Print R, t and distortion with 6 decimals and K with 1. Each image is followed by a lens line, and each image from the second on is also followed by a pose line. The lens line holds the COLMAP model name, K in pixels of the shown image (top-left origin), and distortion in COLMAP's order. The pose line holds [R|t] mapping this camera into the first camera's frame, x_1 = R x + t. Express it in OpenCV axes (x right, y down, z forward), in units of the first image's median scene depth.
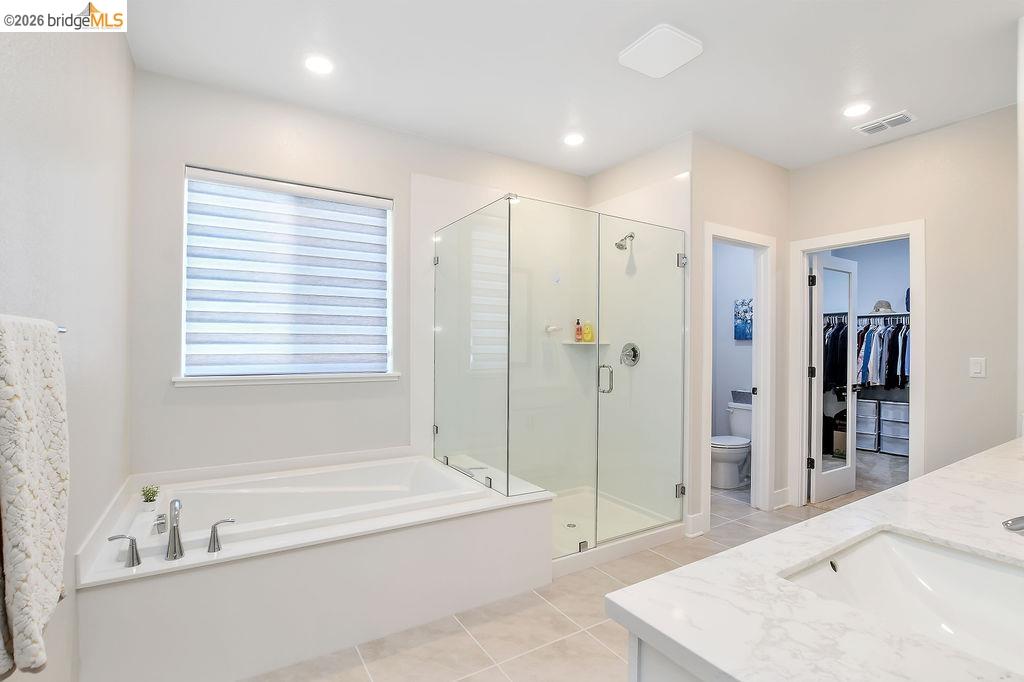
lens RADIAL K [[472.5, 0, 507.7], [0, 472.5, 341.2], [0, 0, 1]] dist [-0.001501, -0.000192]
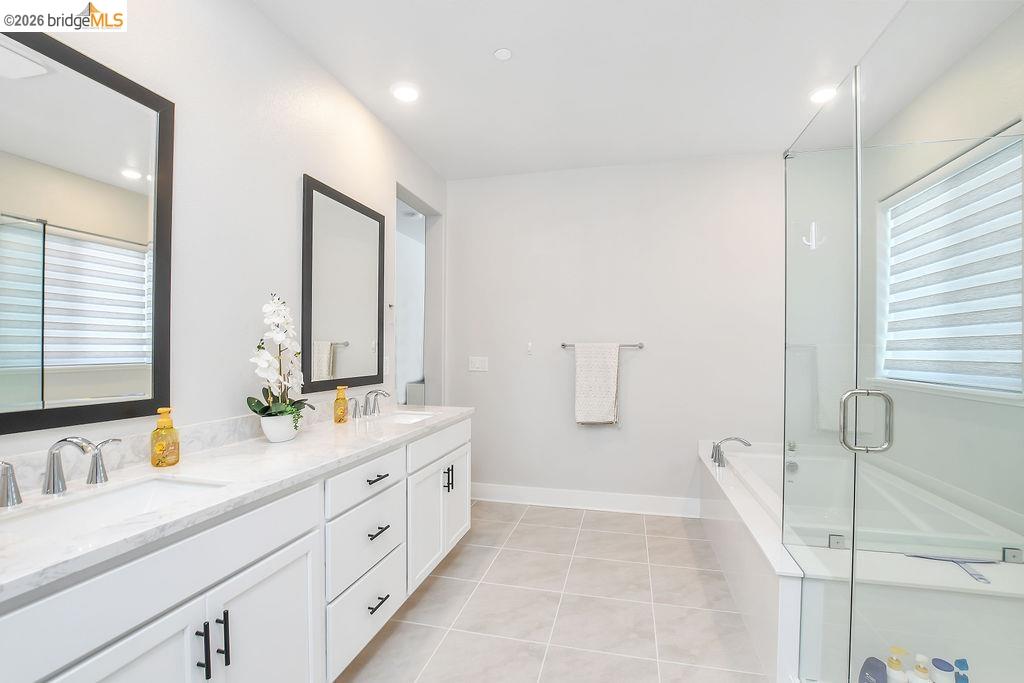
lens RADIAL K [[472.5, 0, 511.0], [0, 472.5, 349.7], [0, 0, 1]] dist [-0.001501, -0.000192]
pose [[-0.710909, -0.009775, -0.703216, 0.812359], [-0.002058, 0.999928, -0.011819, 0.019697], [0.703281, -0.006955, -0.710878, 1.170389]]
